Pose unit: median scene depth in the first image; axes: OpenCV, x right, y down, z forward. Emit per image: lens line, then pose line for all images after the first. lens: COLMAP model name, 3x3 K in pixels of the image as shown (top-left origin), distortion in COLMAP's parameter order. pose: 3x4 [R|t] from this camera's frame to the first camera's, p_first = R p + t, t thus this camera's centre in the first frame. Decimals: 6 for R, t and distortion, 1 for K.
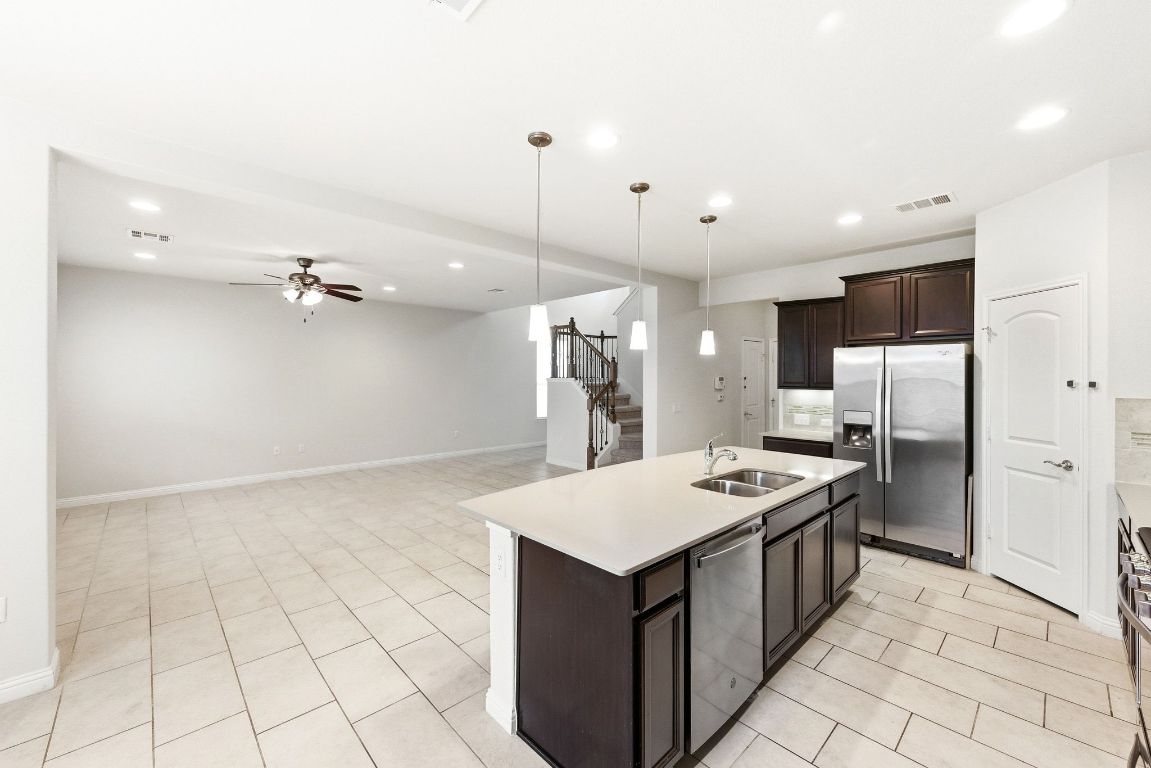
lens RADIAL K [[454.4, 0, 583.6], [0, 454.4, 378.7], [0, 0, 1]] dist [0.003061, -0.000008]
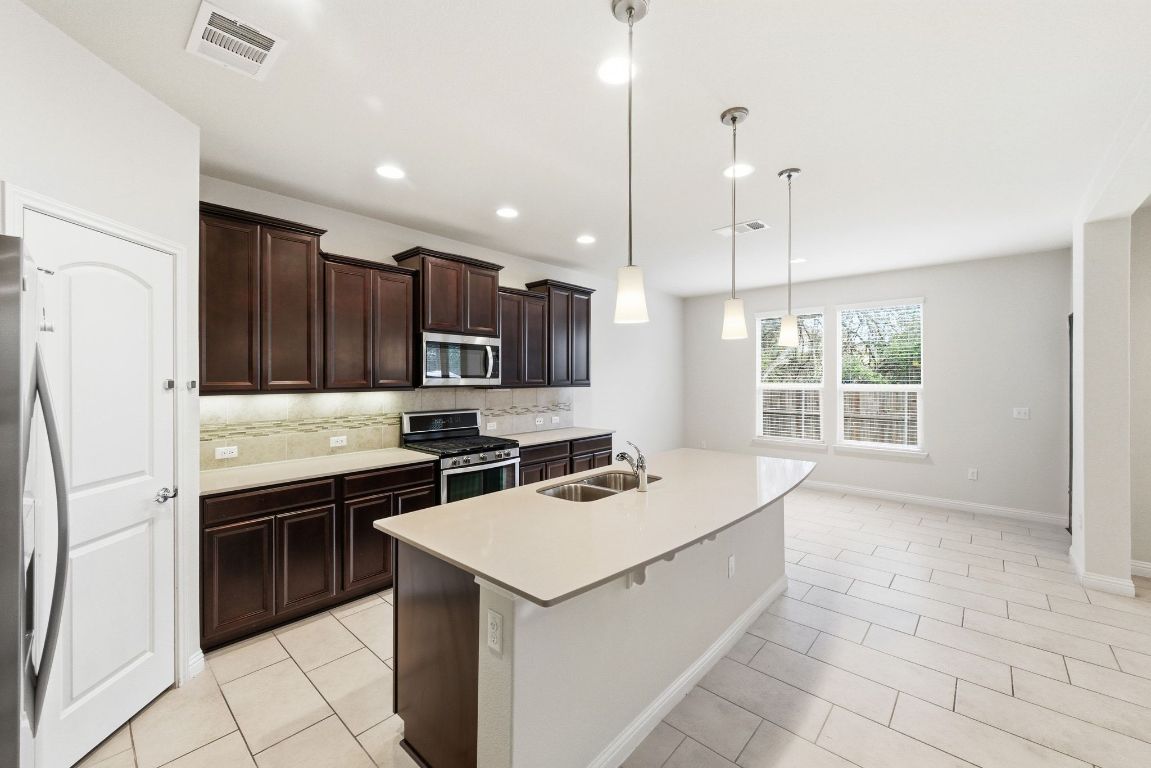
lens RADIAL K [[454.4, 0, 579.8], [0, 454.4, 376.1], [0, 0, 1]] dist [0.003061, -0.000008]
pose [[-0.997138, -0.002972, -0.075543, 0.354573], [-0.002997, 0.999995, 0.000208, -0.004228], [0.075542, 0.000434, -0.997143, 1.418363]]
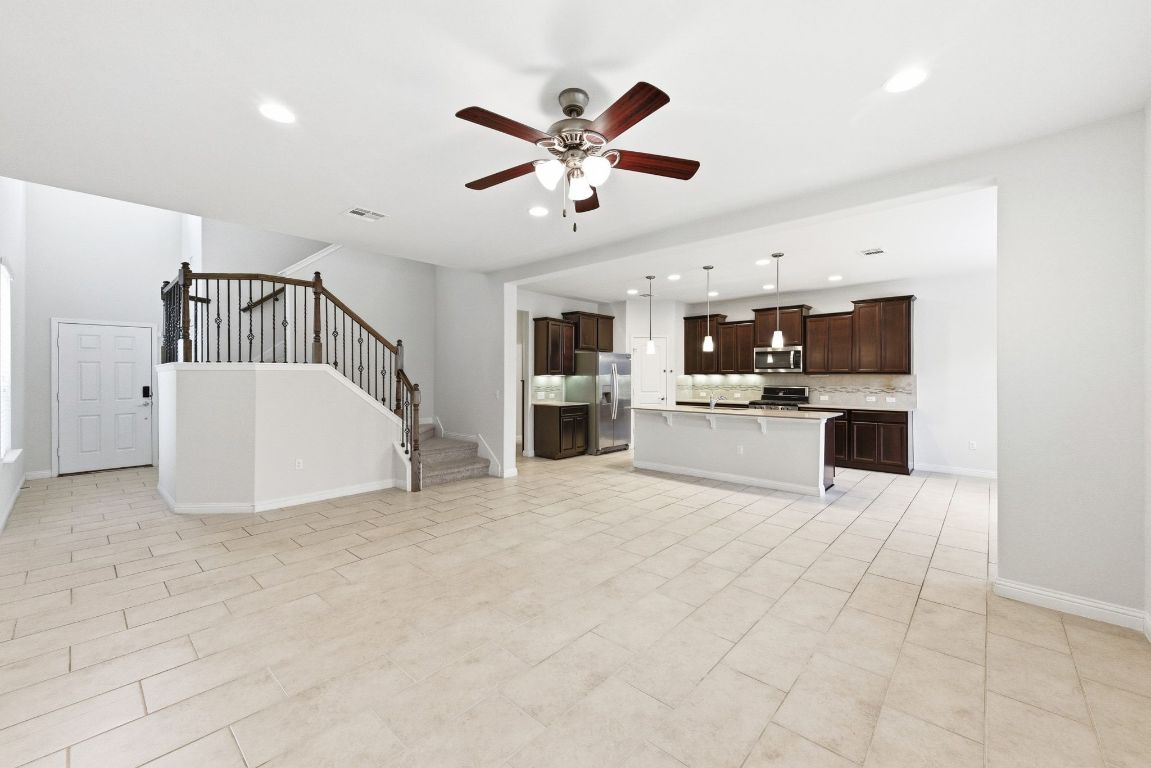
lens RADIAL K [[454.4, 0, 569.6], [0, 454.4, 377.6], [0, 0, 1]] dist [0.003061, -0.000008]
pose [[-0.057478, -0.001713, 0.998345, -1.473363], [0.000592, 0.999998, 0.001750, 0.038214], [-0.998347, 0.000692, -0.057477, 1.411700]]
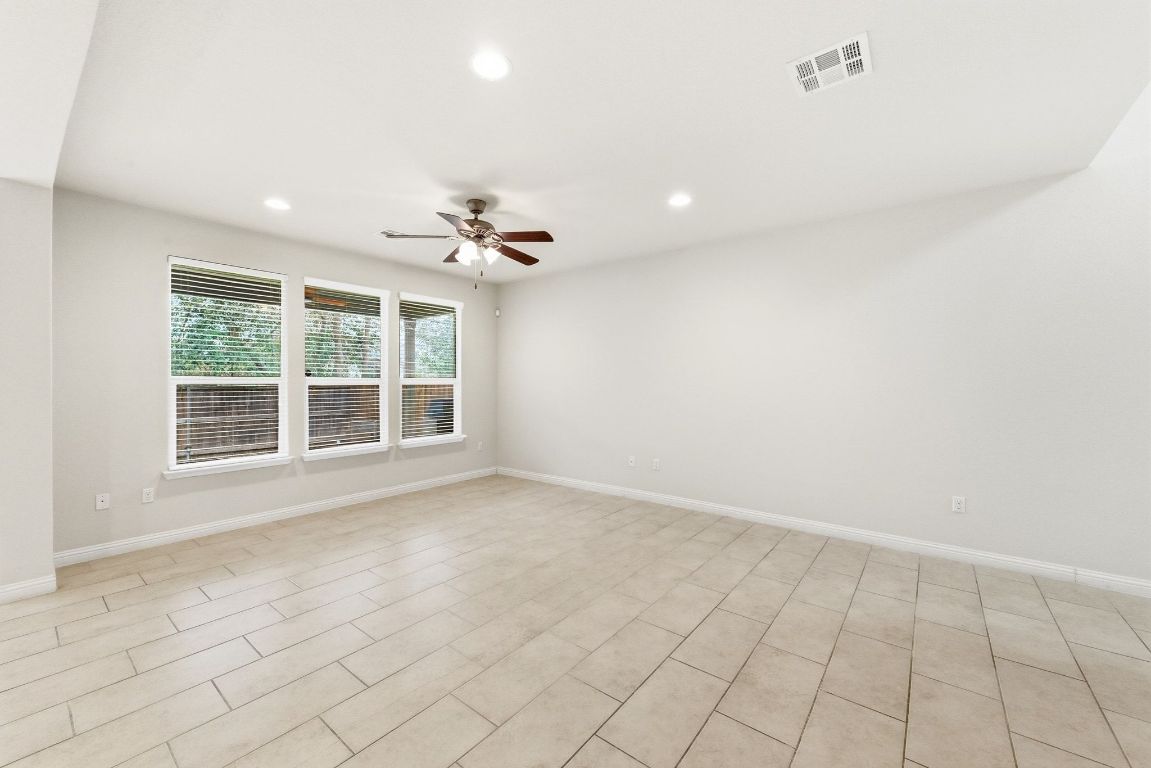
lens RADIAL K [[454.4, 0, 574.2], [0, 454.4, 381.8], [0, 0, 1]] dist [0.003061, -0.000008]
pose [[0.131745, -0.001974, -0.991282, 0.176107], [0.000734, 0.999998, -0.001894, 0.038817], [0.991283, -0.000478, 0.131746, 1.449767]]
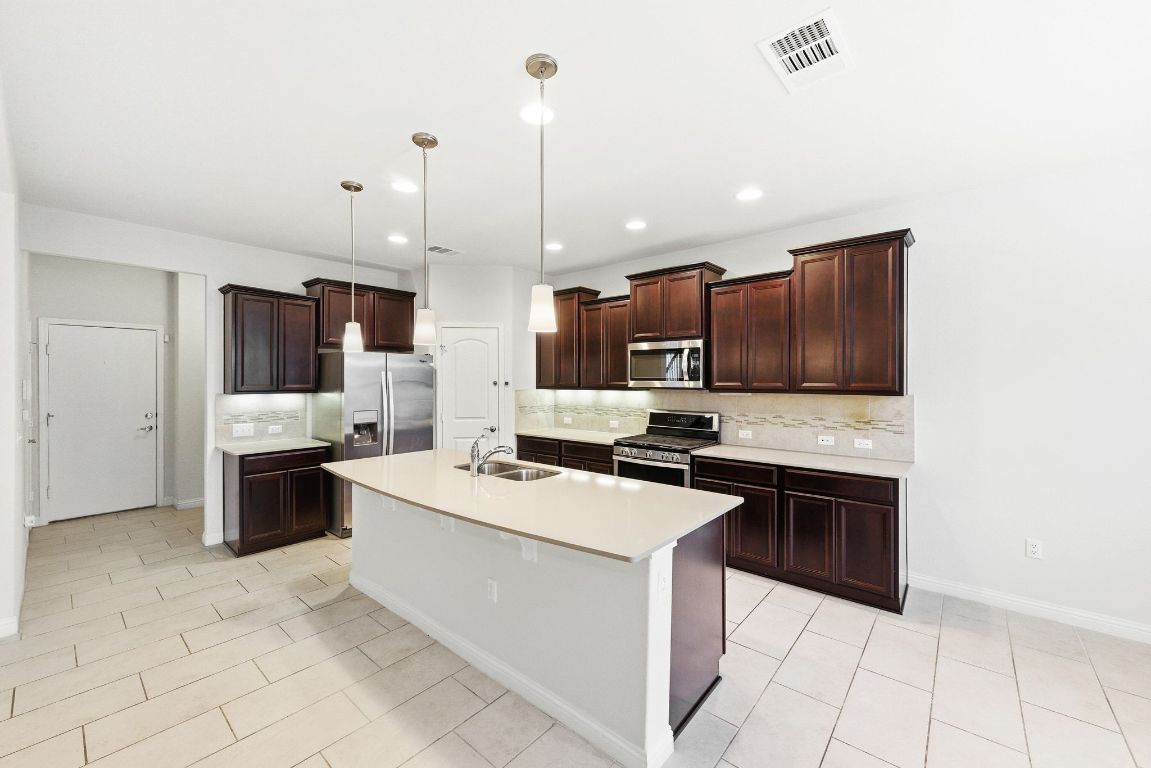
lens RADIAL K [[454.4, 0, 571.9], [0, 454.4, 382.2], [0, 0, 1]] dist [0.003061, -0.000008]
pose [[-0.091040, -0.008109, 0.995814, -0.572812], [0.003196, 0.999959, 0.008435, -0.005032], [-0.995842, 0.003951, -0.091010, 0.679089]]
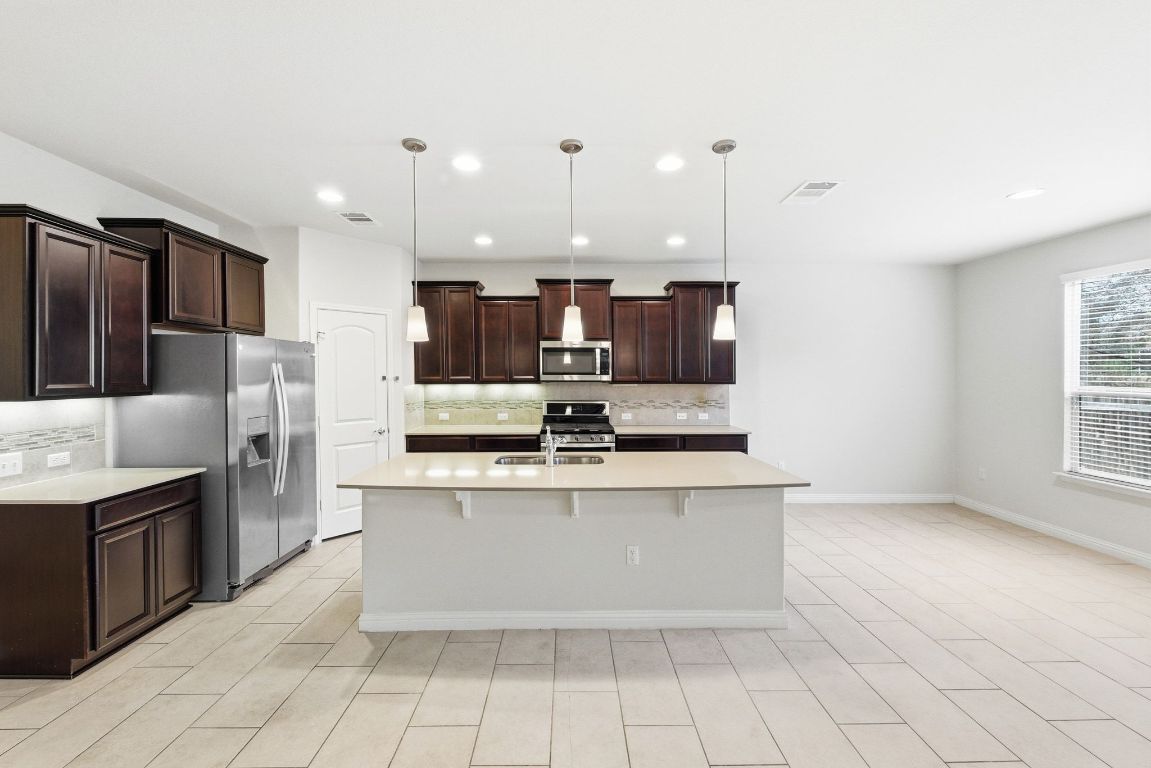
lens RADIAL K [[454.4, 0, 565.5], [0, 454.4, 380.4], [0, 0, 1]] dist [0.003061, -0.000008]
pose [[-0.724250, -0.011975, 0.689434, -0.359512], [0.001021, 0.999829, 0.018439, -0.007396], [-0.689537, 0.014059, -0.724114, 1.338456]]
